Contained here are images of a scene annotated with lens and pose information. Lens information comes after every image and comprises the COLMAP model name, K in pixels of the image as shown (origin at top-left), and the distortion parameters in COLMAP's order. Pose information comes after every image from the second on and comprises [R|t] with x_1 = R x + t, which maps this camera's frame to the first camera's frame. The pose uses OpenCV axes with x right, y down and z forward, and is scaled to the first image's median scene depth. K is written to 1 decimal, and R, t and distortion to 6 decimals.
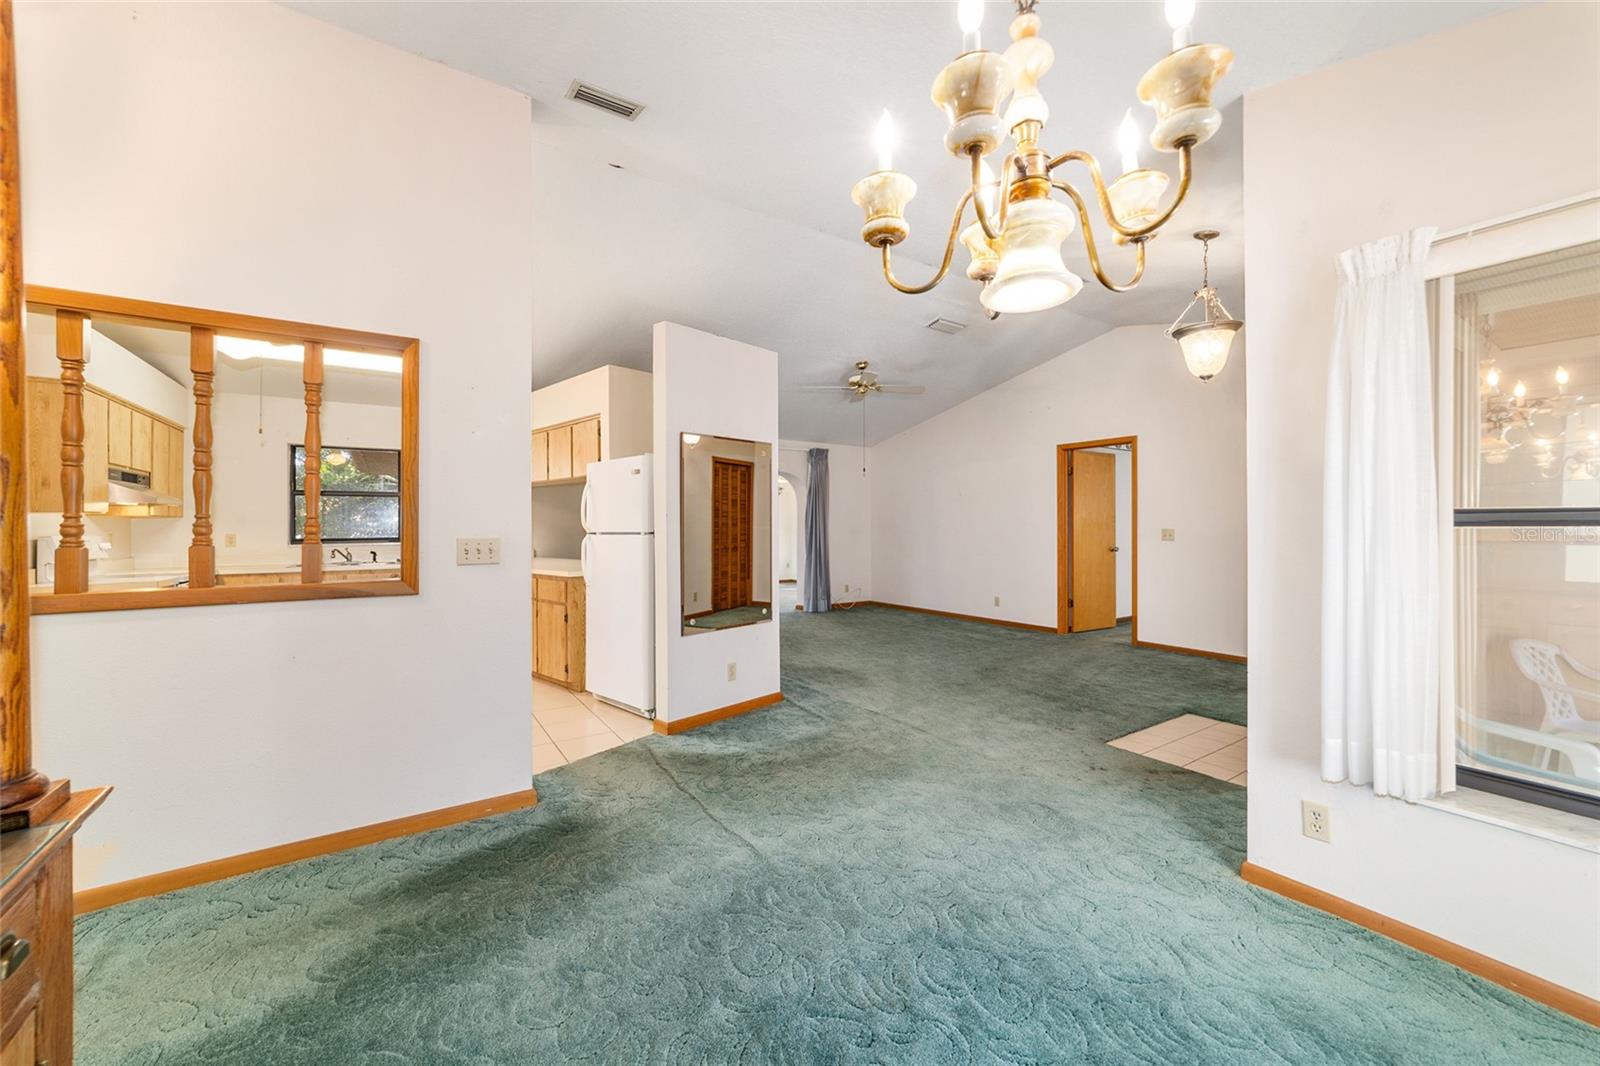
lens RADIAL K [[617.7, 0, 796.5], [0, 617.7, 519.9], [0, 0, 1]] dist [-0.013815, 0.007192]
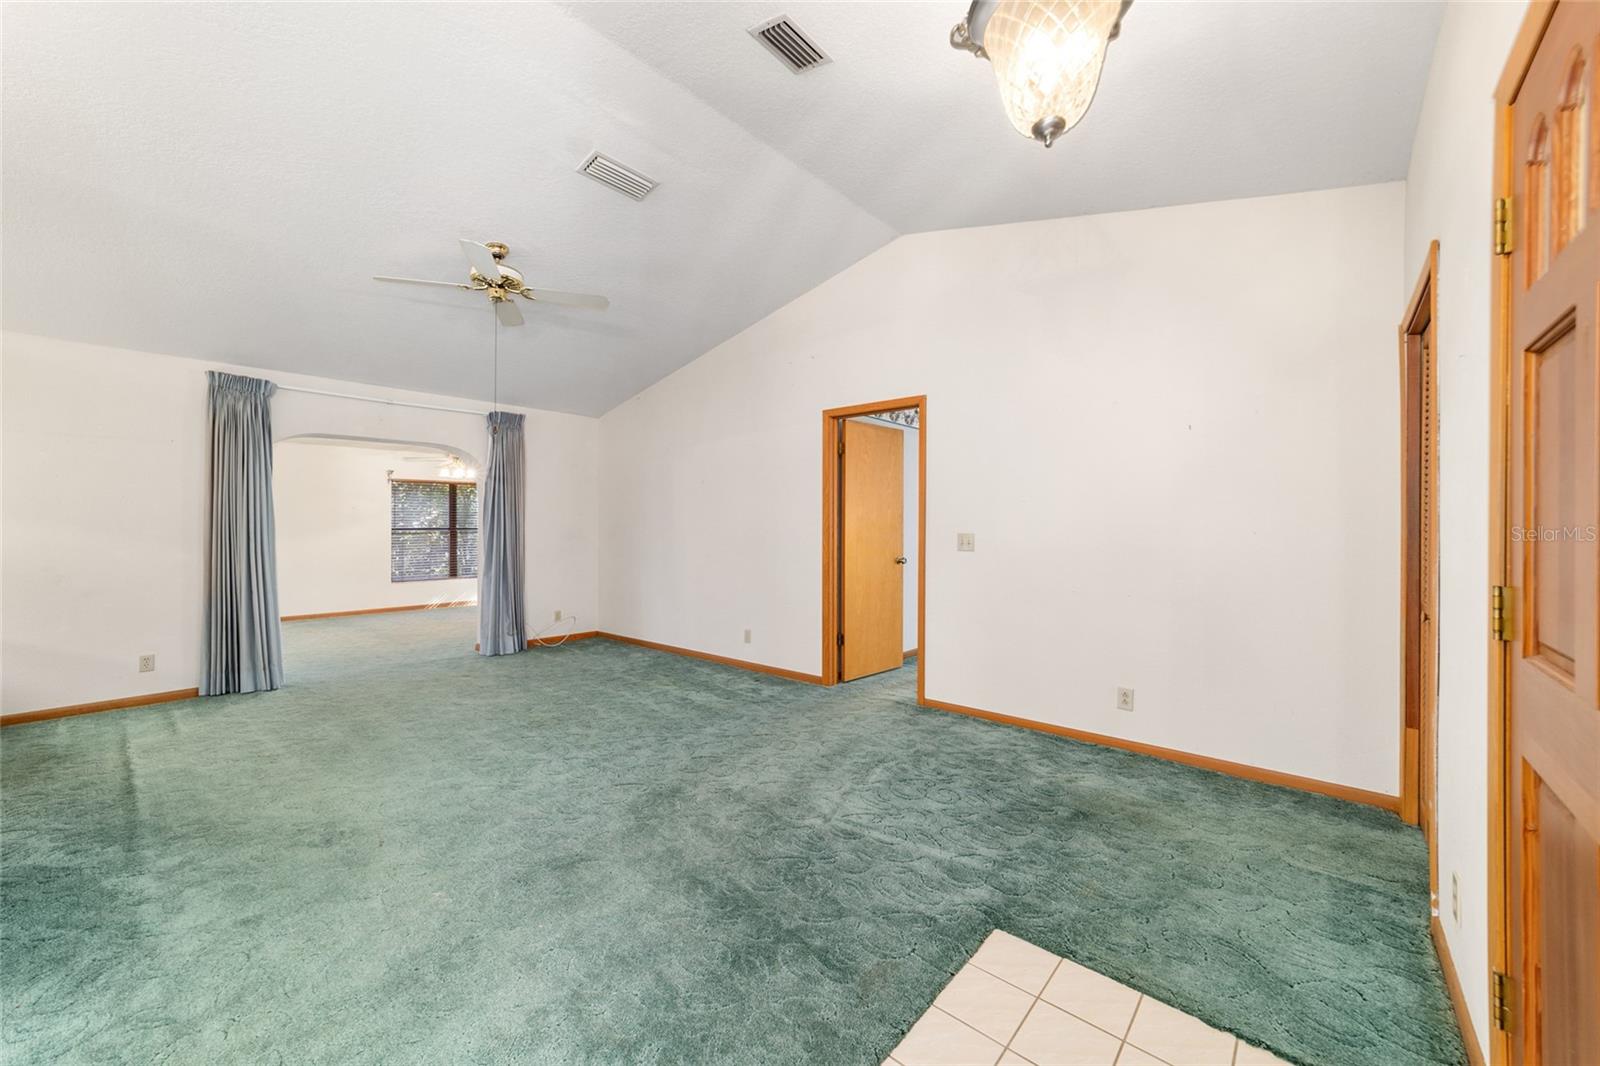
lens RADIAL K [[617.7, 0, 795.5], [0, 617.7, 523.5], [0, 0, 1]] dist [-0.013815, 0.007192]
pose [[0.964953, 0.005046, 0.262374, 0.257595], [-0.006297, 0.999972, 0.003927, 0.002555], [-0.262347, -0.005441, 0.964958, 0.414904]]
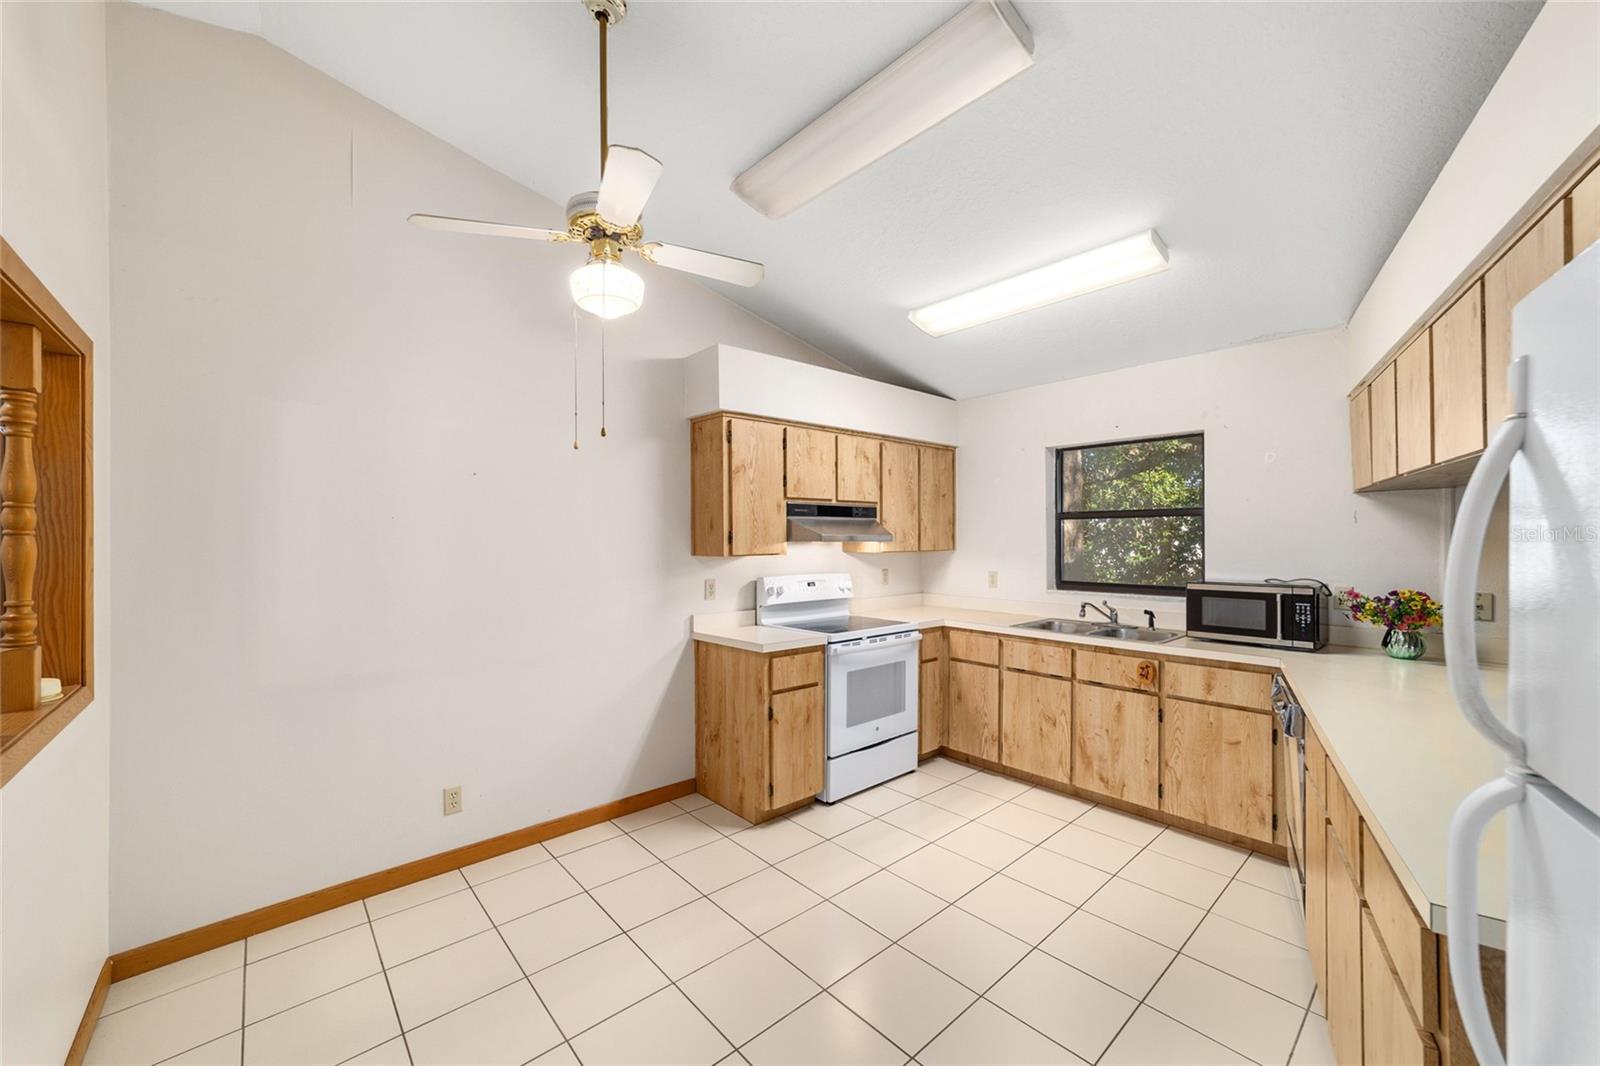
lens RADIAL K [[617.7, 0, 803.5], [0, 617.7, 535.7], [0, 0, 1]] dist [-0.013815, 0.007192]
pose [[0.151675, 0.002638, -0.988427, -0.161987], [0.010914, 0.999931, 0.004343, -0.028533], [0.988370, -0.011447, 0.151636, 0.612747]]
